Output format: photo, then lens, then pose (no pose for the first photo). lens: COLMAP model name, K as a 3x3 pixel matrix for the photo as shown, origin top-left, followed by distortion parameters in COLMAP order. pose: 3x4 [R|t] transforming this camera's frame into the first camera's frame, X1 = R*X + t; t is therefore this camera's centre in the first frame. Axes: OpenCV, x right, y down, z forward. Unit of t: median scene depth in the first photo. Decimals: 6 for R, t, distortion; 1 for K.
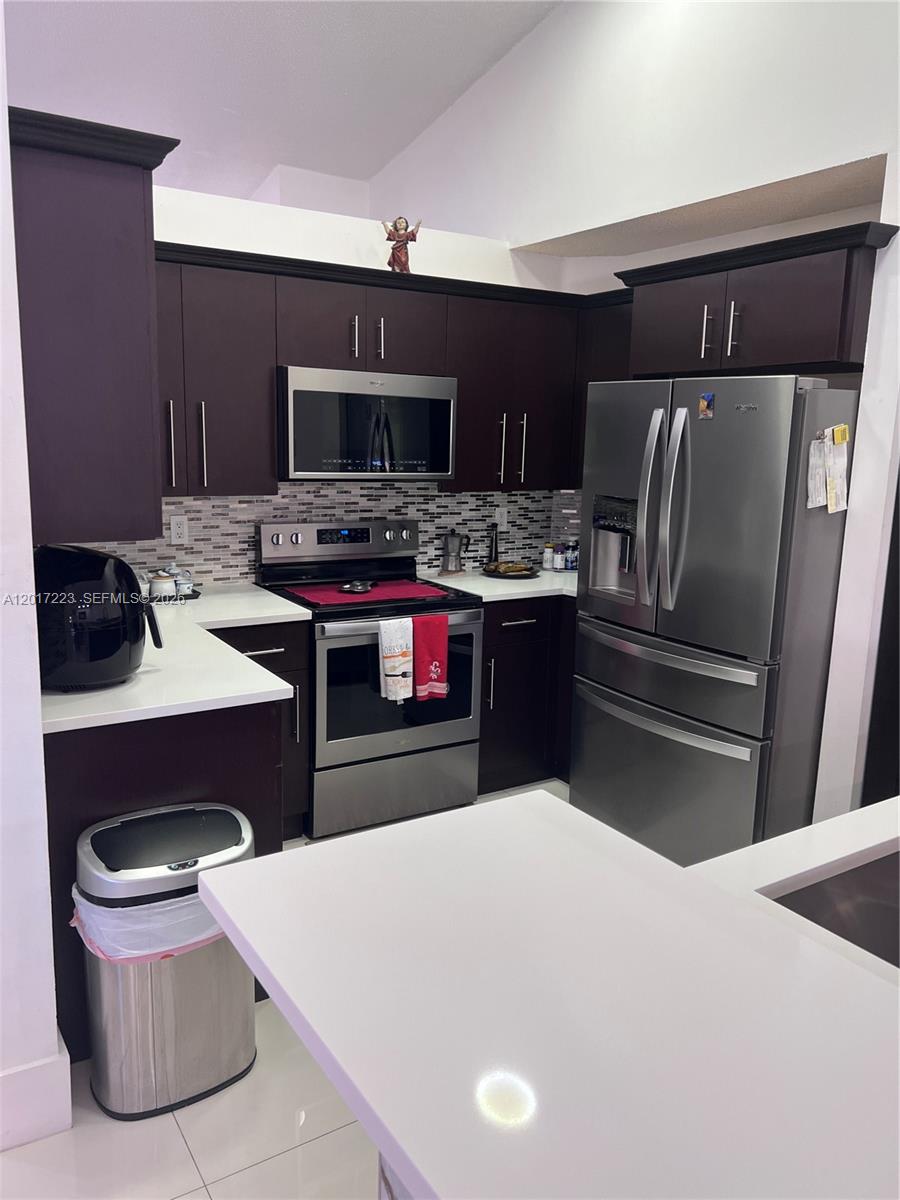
lens RADIAL K [[905.2, 0, 440.3], [0, 905.2, 615.9], [0, 0, 1]] dist [0.052261, -0.064003]
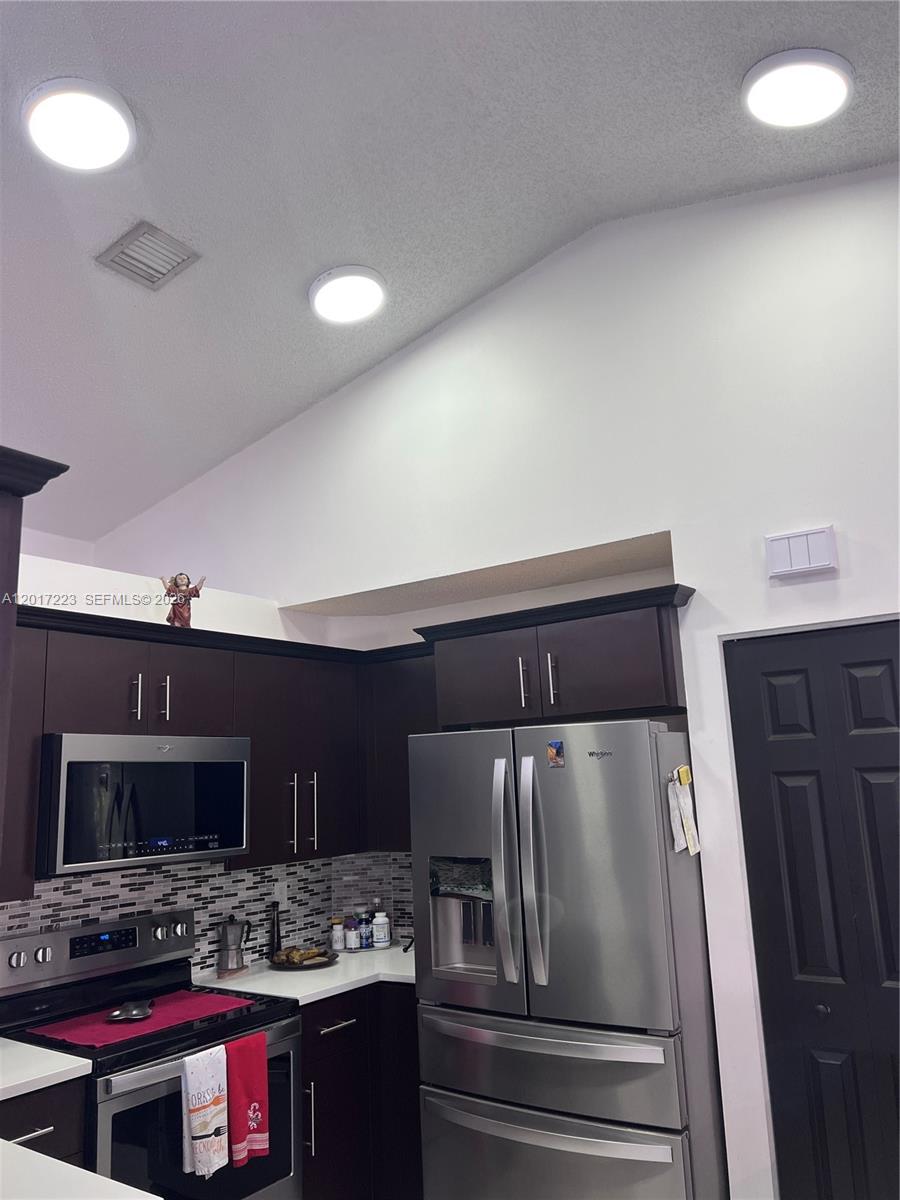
lens RADIAL K [[905.2, 0, 457.3], [0, 905.2, 602.7], [0, 0, 1]] dist [0.052261, -0.064003]
pose [[0.919898, 0.014200, 0.391901, -0.154076], [0.139501, 0.922128, -0.360859, -0.035361], [-0.366507, 0.386624, 0.846283, 0.125373]]
